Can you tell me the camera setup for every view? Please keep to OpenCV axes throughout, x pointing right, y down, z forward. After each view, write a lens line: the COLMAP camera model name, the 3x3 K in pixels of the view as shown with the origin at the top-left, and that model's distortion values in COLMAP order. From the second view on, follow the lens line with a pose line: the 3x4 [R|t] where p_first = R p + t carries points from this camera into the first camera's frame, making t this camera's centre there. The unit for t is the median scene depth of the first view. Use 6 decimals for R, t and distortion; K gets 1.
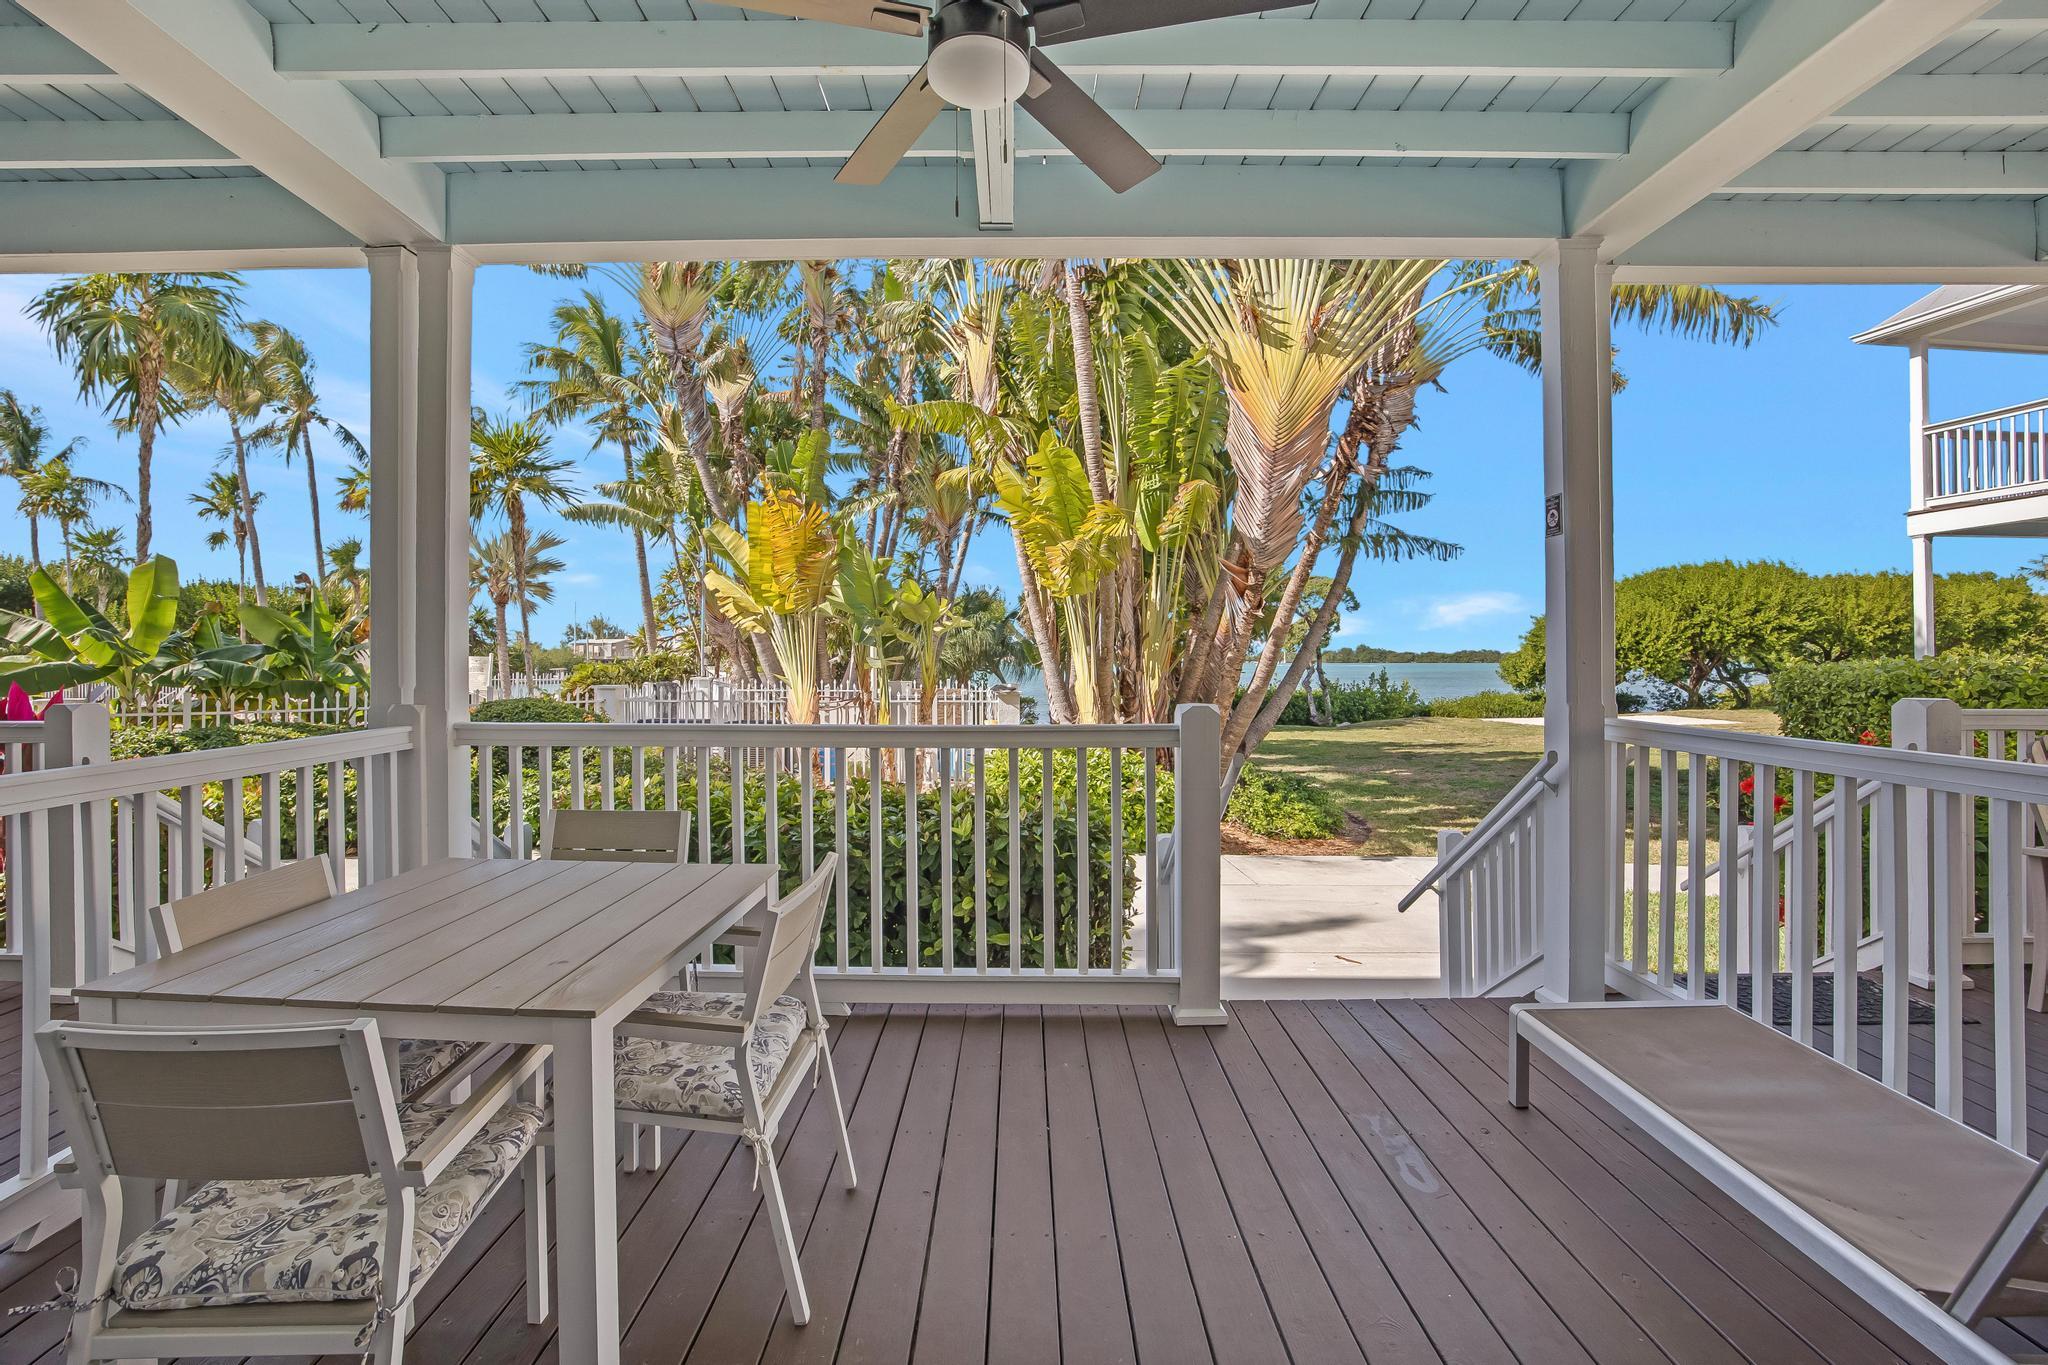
lens RADIAL K [[829.1, 0, 1001.4], [0, 829.1, 653.3], [0, 0, 1]] dist [-0.047330, 0.006196]
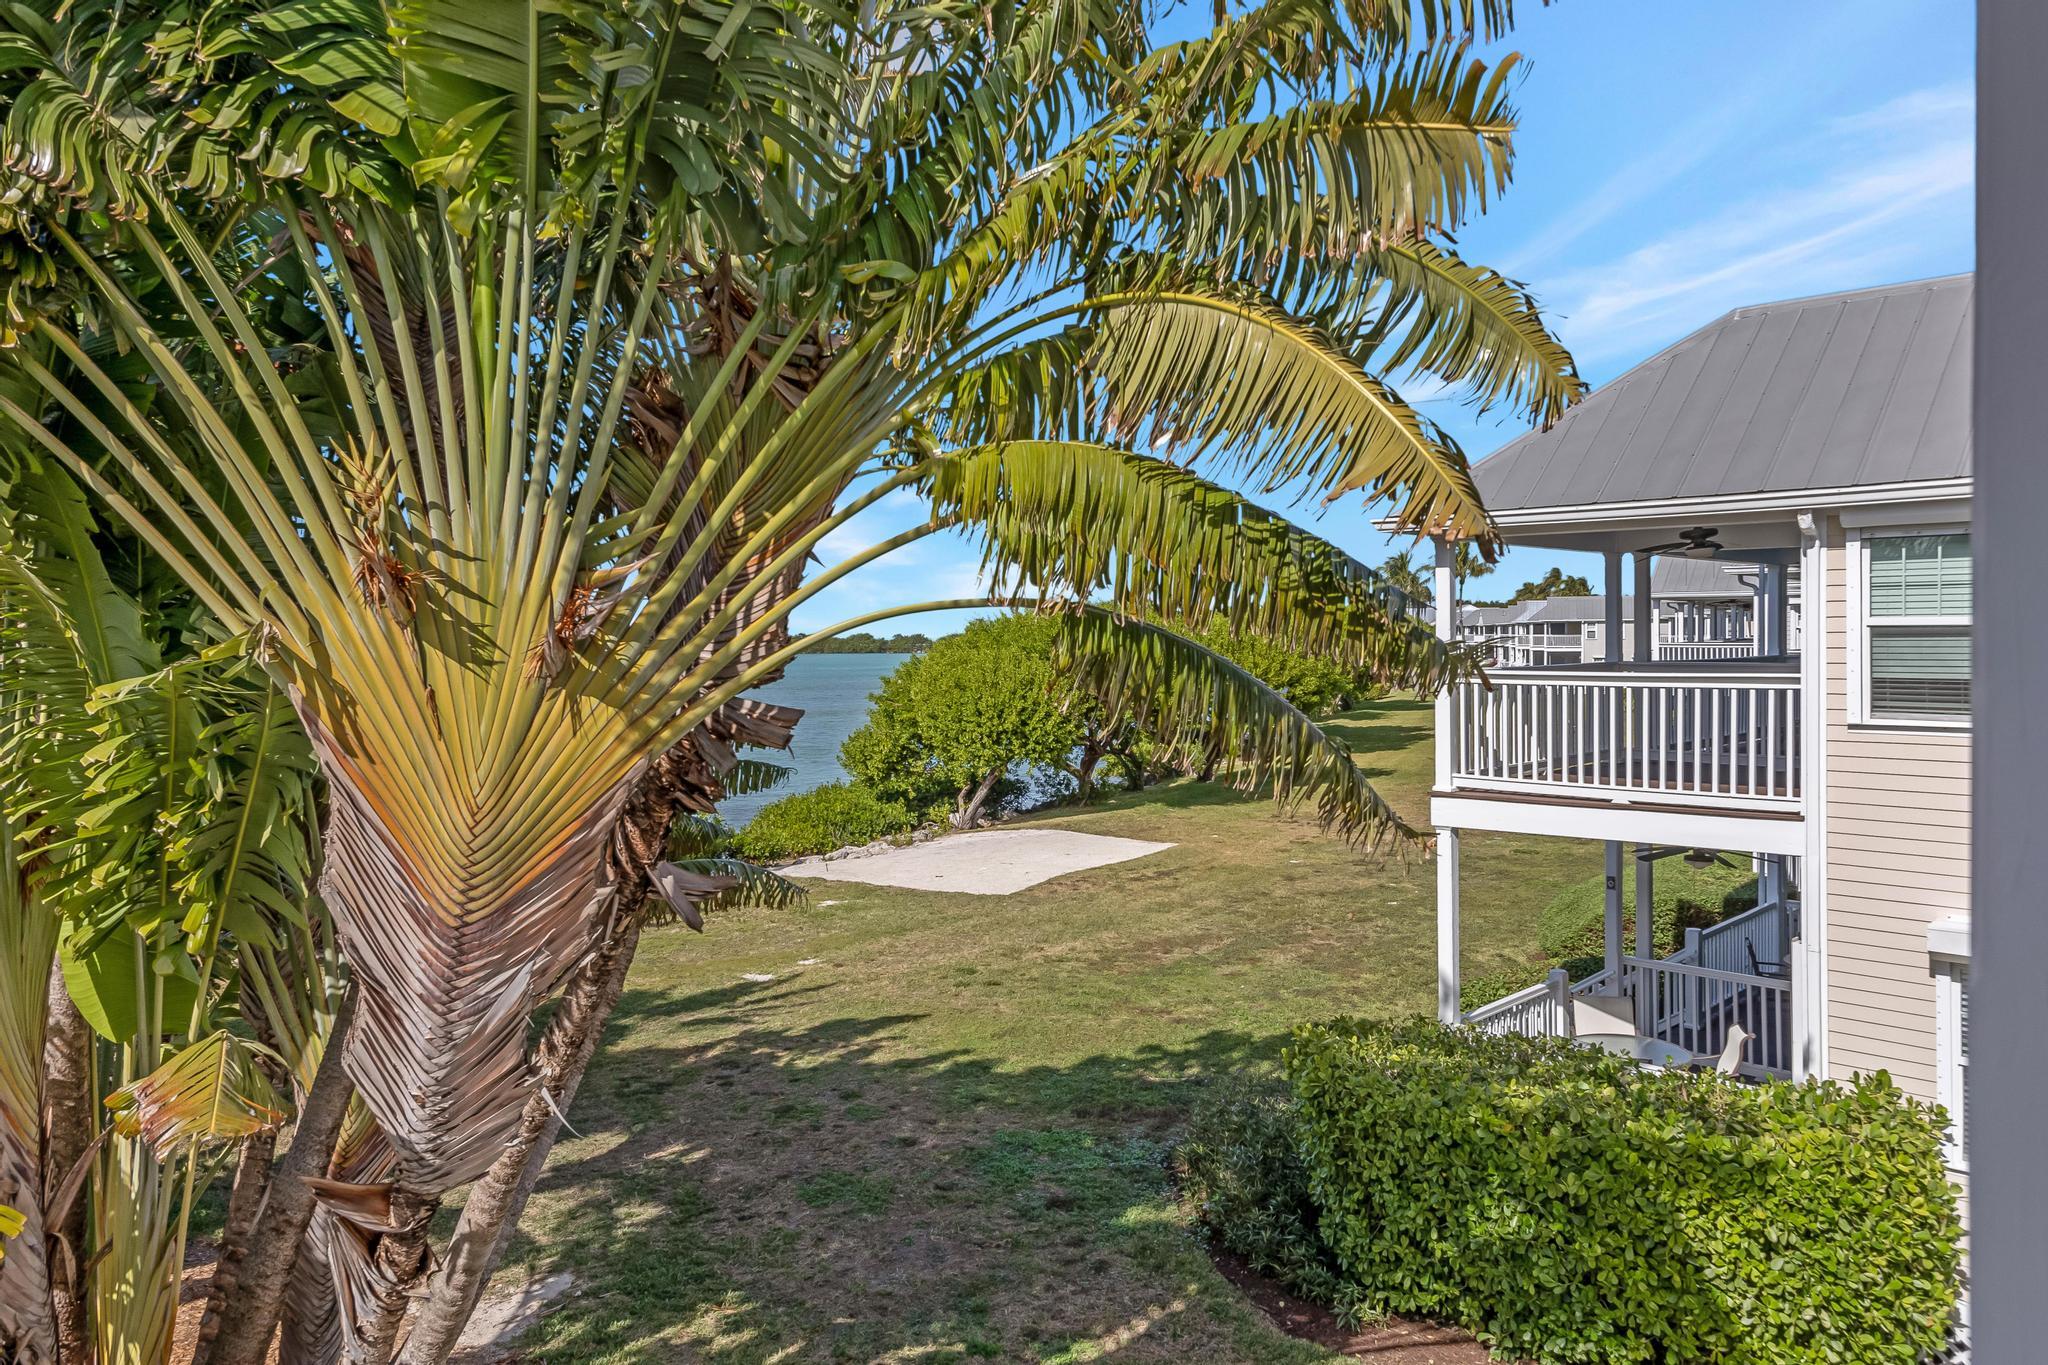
lens RADIAL K [[1420.1, 0, 1009.2], [0, 1420.1, 703.9], [0, 0, 1]] dist [0.035172, 0.004050]
pose [[0.780210, -0.026274, 0.624966, 0.090887], [0.006355, 0.999399, 0.034081, -0.274633], [-0.625485, -0.022619, 0.779908, 0.248416]]
